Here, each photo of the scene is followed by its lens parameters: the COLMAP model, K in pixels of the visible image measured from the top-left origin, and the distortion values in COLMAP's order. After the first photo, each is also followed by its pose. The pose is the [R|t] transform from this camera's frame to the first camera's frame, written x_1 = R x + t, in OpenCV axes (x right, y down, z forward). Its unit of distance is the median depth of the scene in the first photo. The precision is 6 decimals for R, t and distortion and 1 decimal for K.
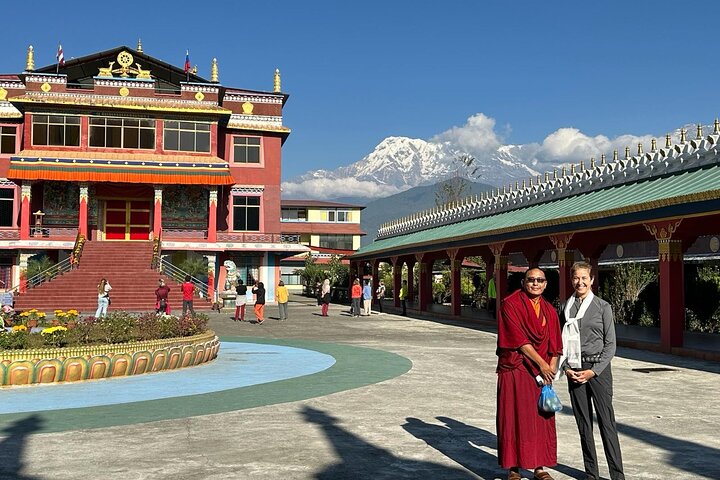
lens RADIAL K [[802.0, 0, 371.4], [0, 802.0, 237.7], [0, 0, 1]] dist [0.102897, -0.213906]
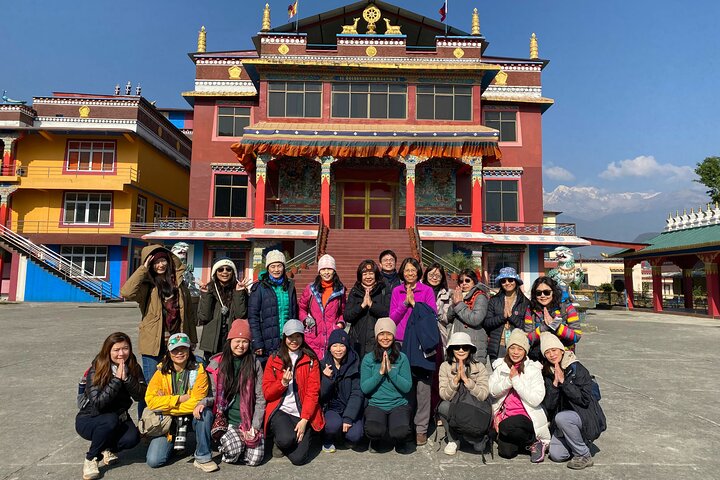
lens RADIAL K [[529.4, 0, 359.2], [0, 529.4, 218.8], [0, 0, 1]] dist [0.088847, -0.000521]
pose [[0.978083, -0.018349, -0.207405, -0.205355], [0.003875, 0.997541, -0.069977, 0.030190], [0.208179, 0.067639, 0.975749, 0.469960]]
